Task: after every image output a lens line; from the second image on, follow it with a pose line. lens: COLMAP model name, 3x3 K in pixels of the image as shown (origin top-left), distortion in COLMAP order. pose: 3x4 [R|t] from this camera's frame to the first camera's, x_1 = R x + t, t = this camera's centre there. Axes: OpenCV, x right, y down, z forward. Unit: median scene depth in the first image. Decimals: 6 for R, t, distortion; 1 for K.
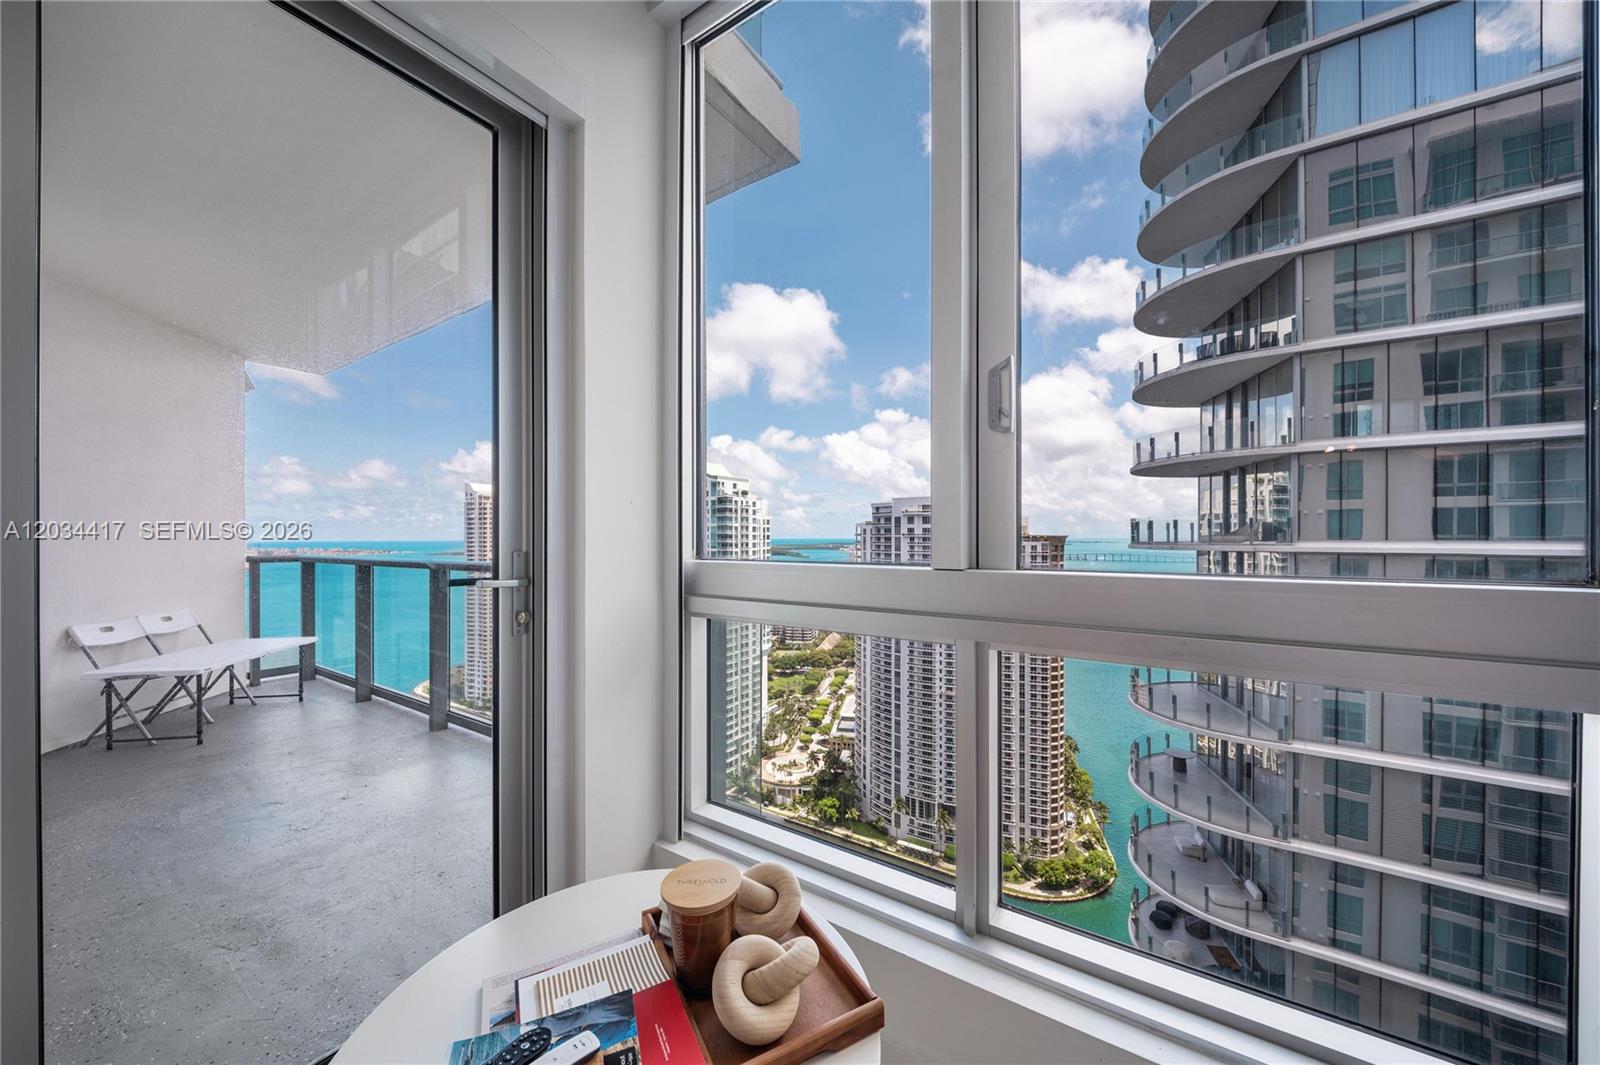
lens RADIAL K [[569.7, 0, 793.3], [0, 569.7, 537.6], [0, 0, 1]] dist [-0.003092, -0.001944]
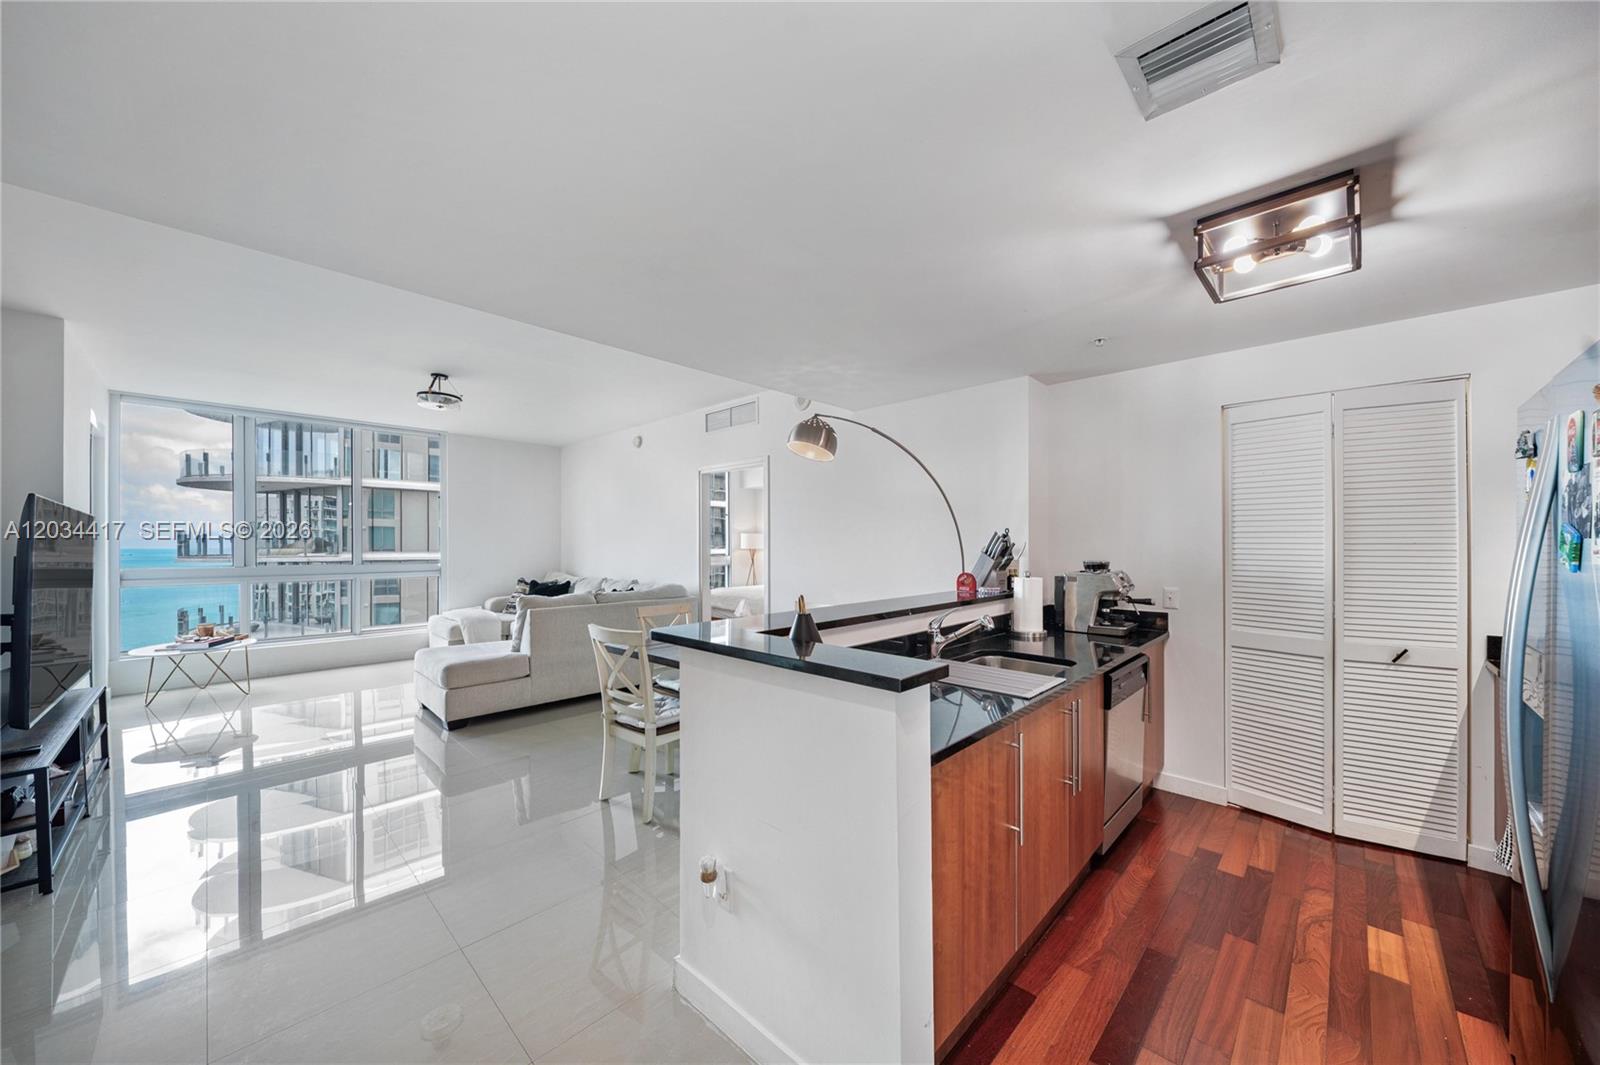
lens RADIAL K [[569.7, 0, 802.6], [0, 569.7, 546.9], [0, 0, 1]] dist [-0.003092, -0.001944]
pose [[0.172623, -0.001919, 0.984986, -0.133798], [0.002634, 0.999995, 0.001487, -0.004127], [-0.984984, 0.002337, 0.172627, -0.166452]]
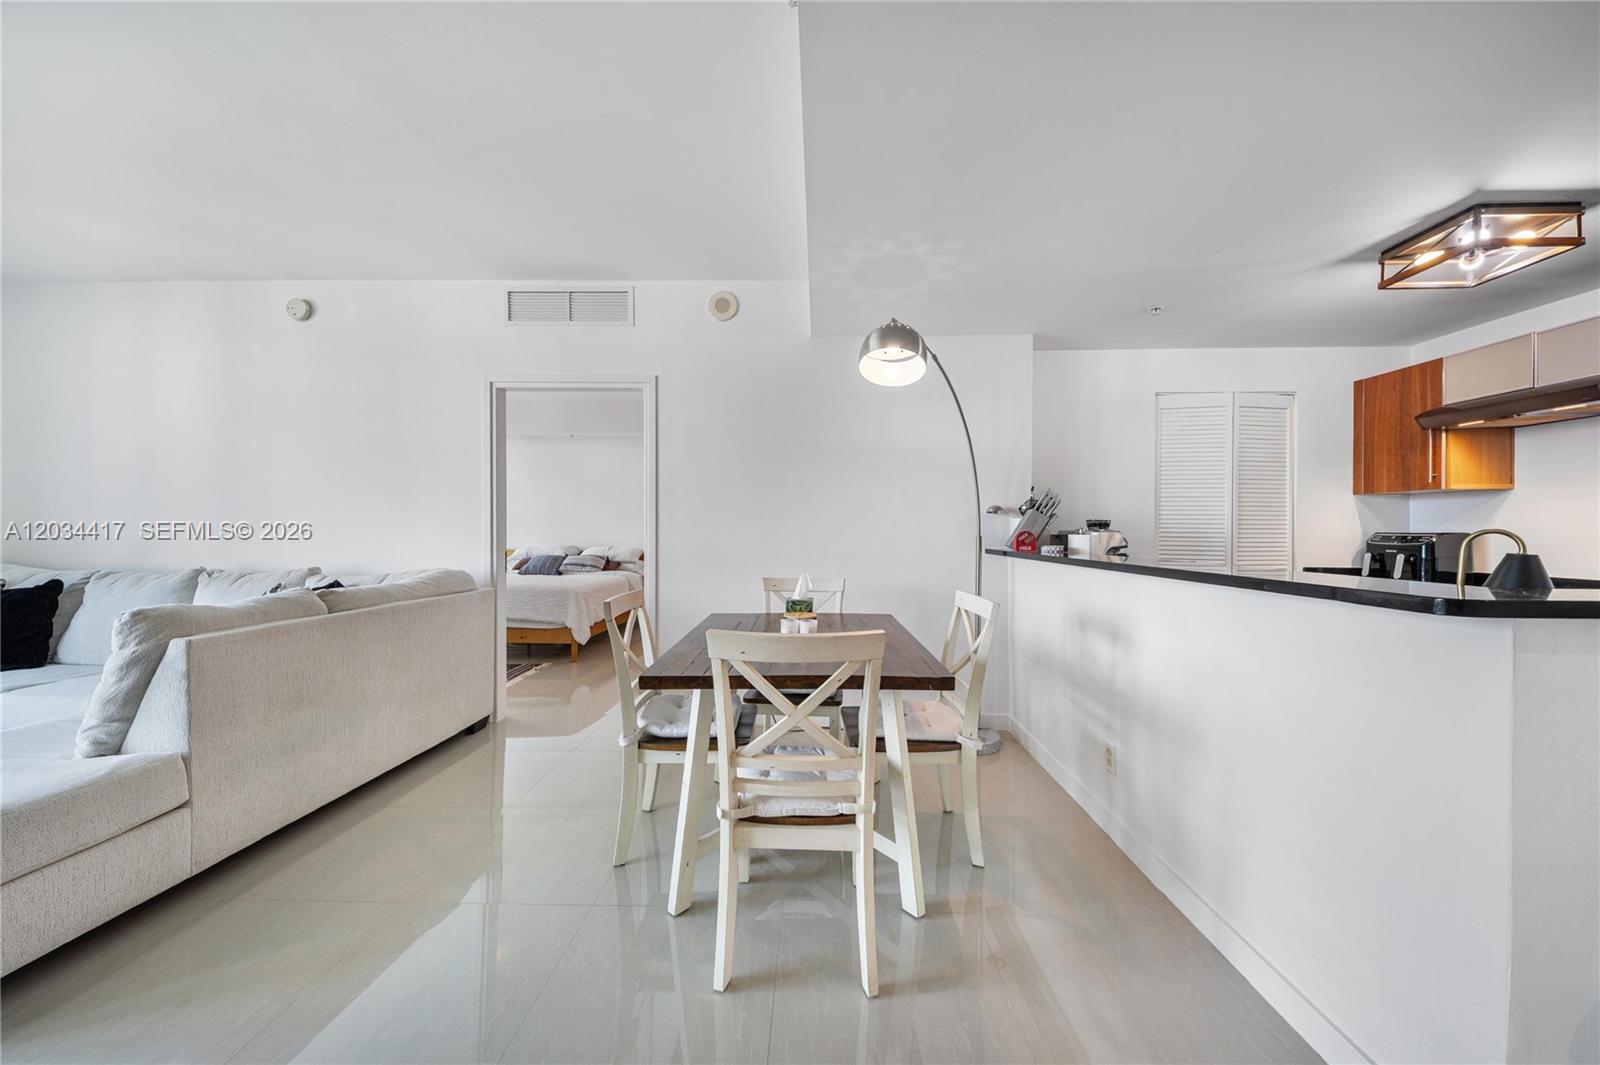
lens RADIAL K [[569.7, 0, 827.1], [0, 569.7, 519.8], [0, 0, 1]] dist [-0.003092, -0.001944]
pose [[-0.550571, 0.014425, 0.834664, -0.089208], [0.001973, 0.999870, -0.015978, 0.000586], [-0.834786, -0.007150, -0.550528, -0.097473]]
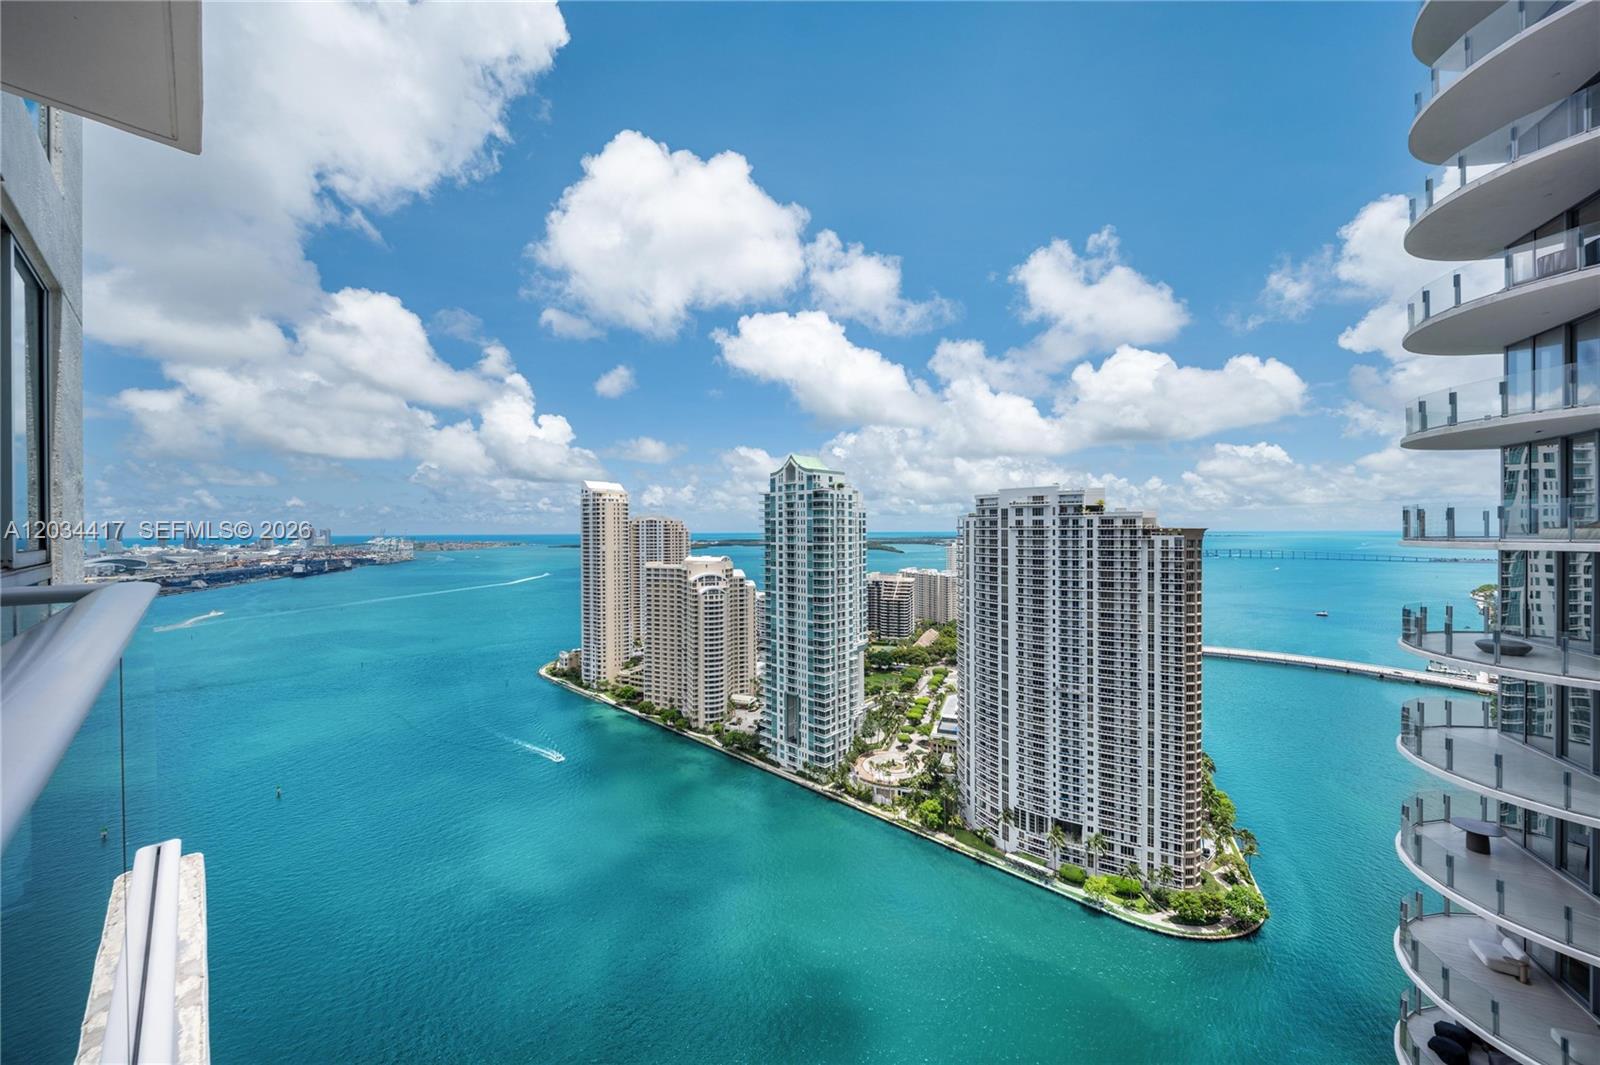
lens RADIAL K [[569.7, 0, 782.6], [0, 569.7, 532.6], [0, 0, 1]] dist [-0.003092, -0.001944]
pose [[0.983003, -0.002544, -0.183574, -0.052230], [0.002905, 0.999994, 0.001694, -0.001548], [0.183569, -0.002198, 0.983004, 0.102612]]
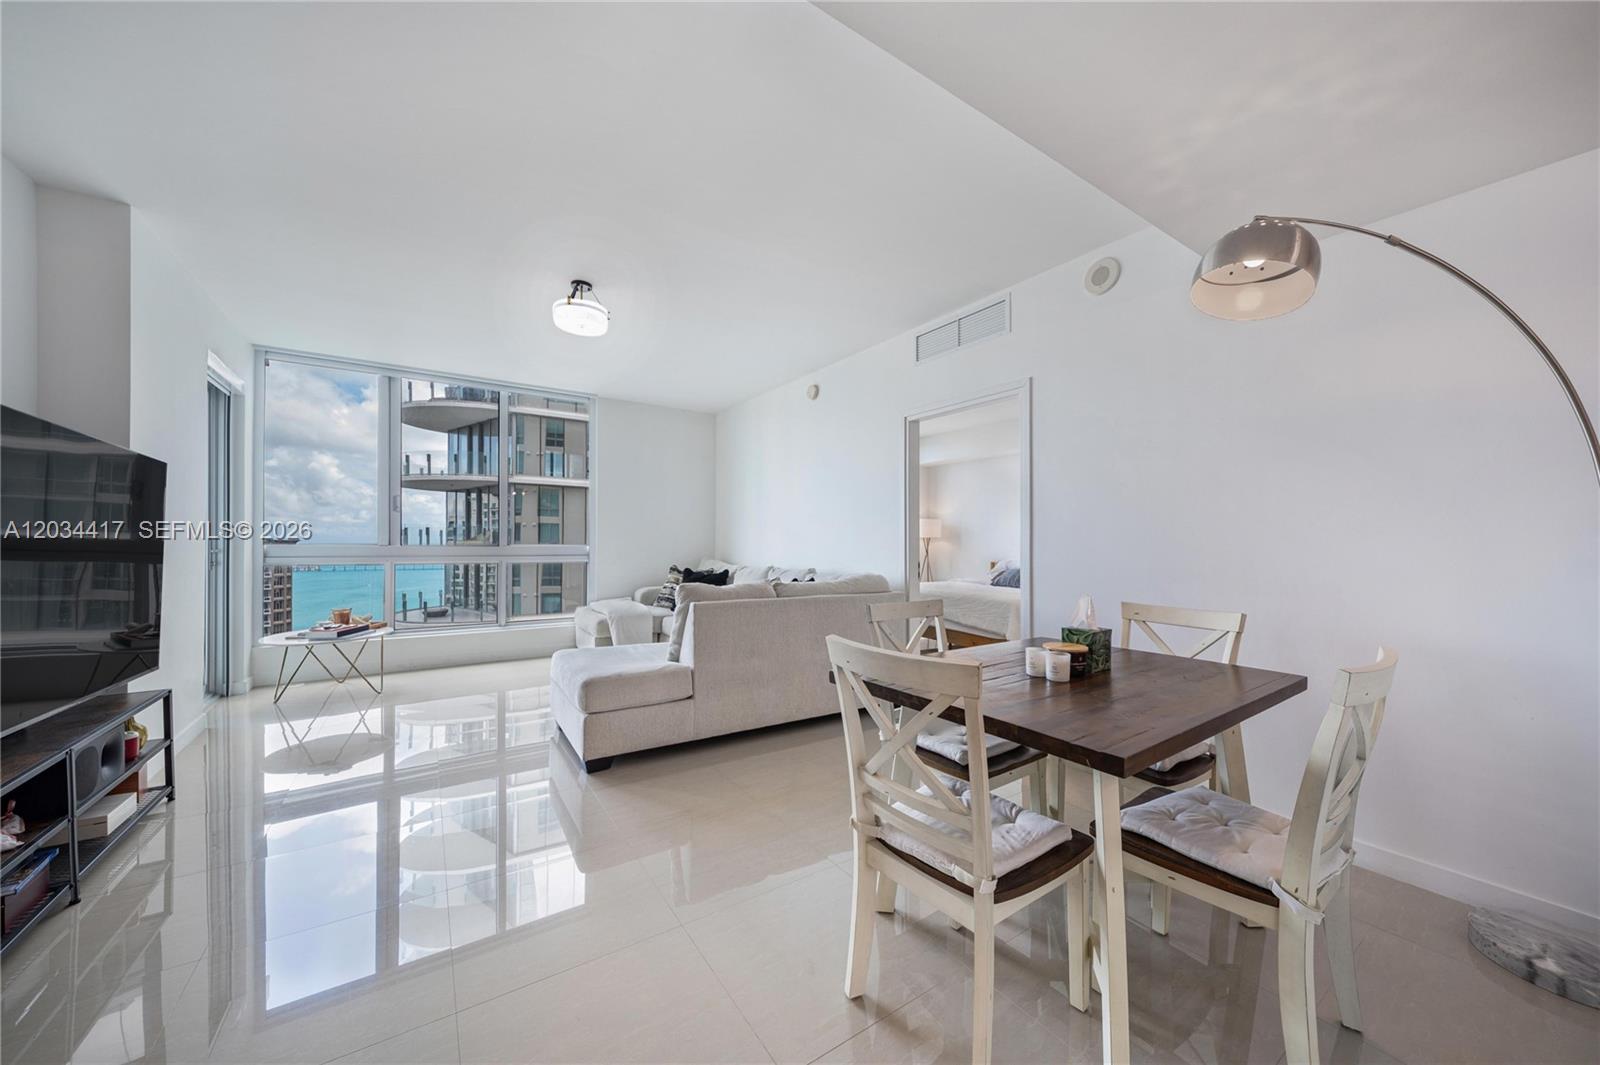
lens RADIAL K [[569.7, 0, 803.9], [0, 569.7, 543.4], [0, 0, 1]] dist [-0.003092, -0.001944]
pose [[0.381963, 0.003063, 0.924172, -0.090980], [-0.003380, 0.999992, -0.001918, 0.001134], [-0.924171, -0.002391, 0.381971, -0.131221]]
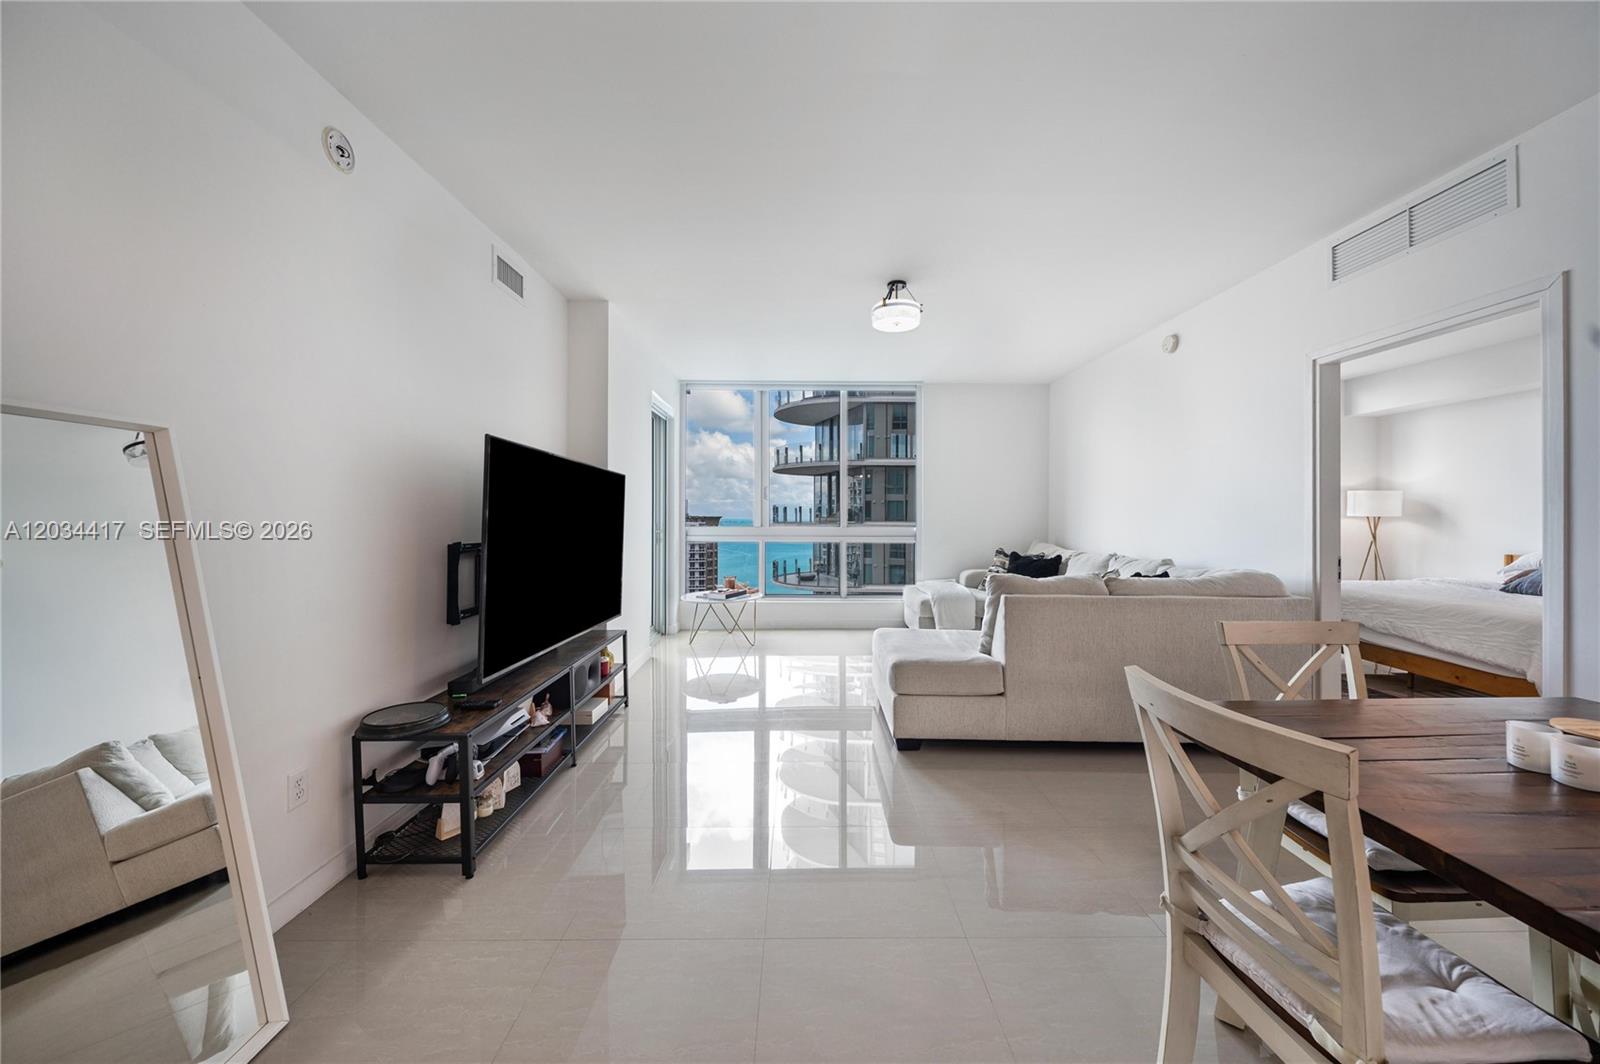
lens RADIAL K [[569.7, 0, 797.6], [0, 569.7, 517.9], [0, 0, 1]] dist [-0.003092, -0.001944]
pose [[0.834066, 0.003533, 0.551653, -0.086659], [-0.003727, 0.999993, -0.000768, -0.001130], [-0.551652, -0.001415, 0.834073, -0.134839]]
